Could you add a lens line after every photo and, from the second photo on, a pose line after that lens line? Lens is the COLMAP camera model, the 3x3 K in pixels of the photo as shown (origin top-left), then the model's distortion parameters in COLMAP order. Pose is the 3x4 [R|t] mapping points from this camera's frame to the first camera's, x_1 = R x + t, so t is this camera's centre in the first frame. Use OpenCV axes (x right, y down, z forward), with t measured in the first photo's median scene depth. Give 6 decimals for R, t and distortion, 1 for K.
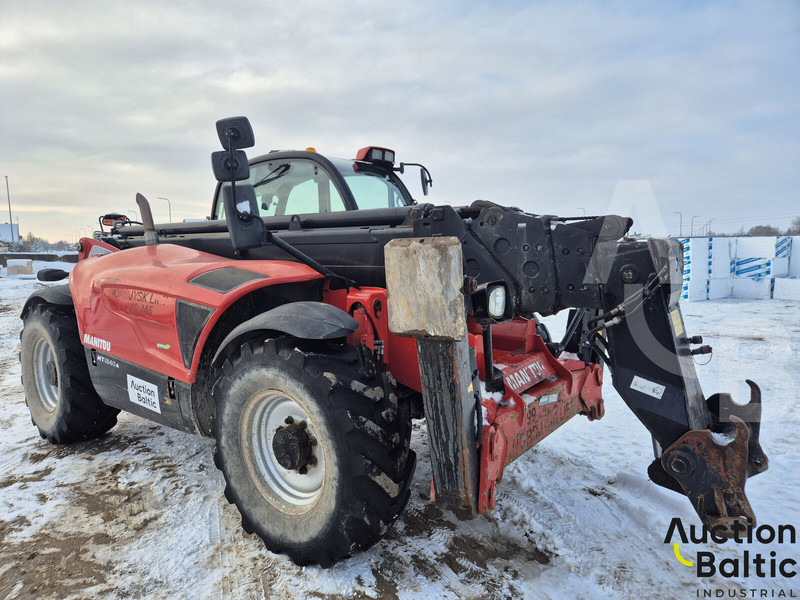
lens RADIAL K [[537.6, 0, 400.6], [0, 537.6, 305.3], [0, 0, 1]] dist [0.067530, -0.066657]
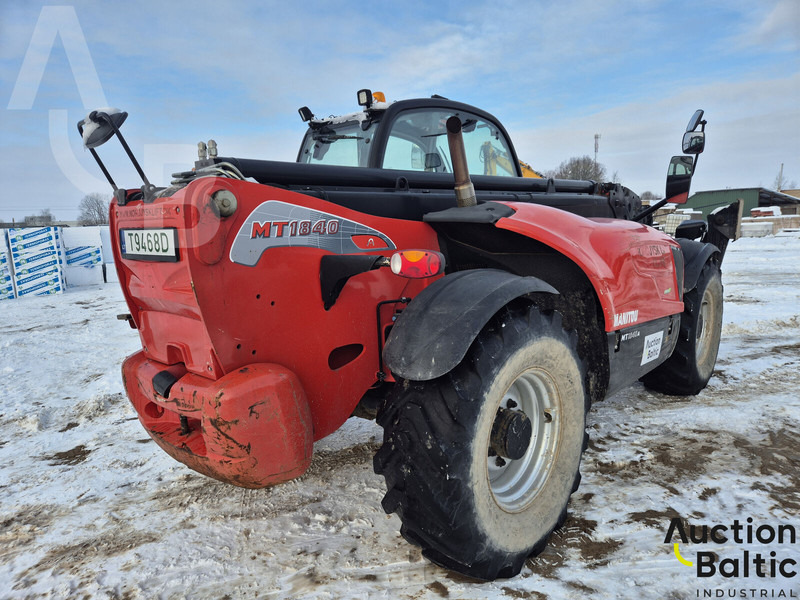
lens RADIAL K [[537.6, 0, 400.6], [0, 537.6, 305.3], [0, 0, 1]] dist [0.067530, -0.066657]
pose [[0.078830, -0.148015, 0.985838, -1.316182], [0.148770, 0.979589, 0.135181, -0.104767], [-0.985725, 0.136007, 0.099241, 1.192765]]
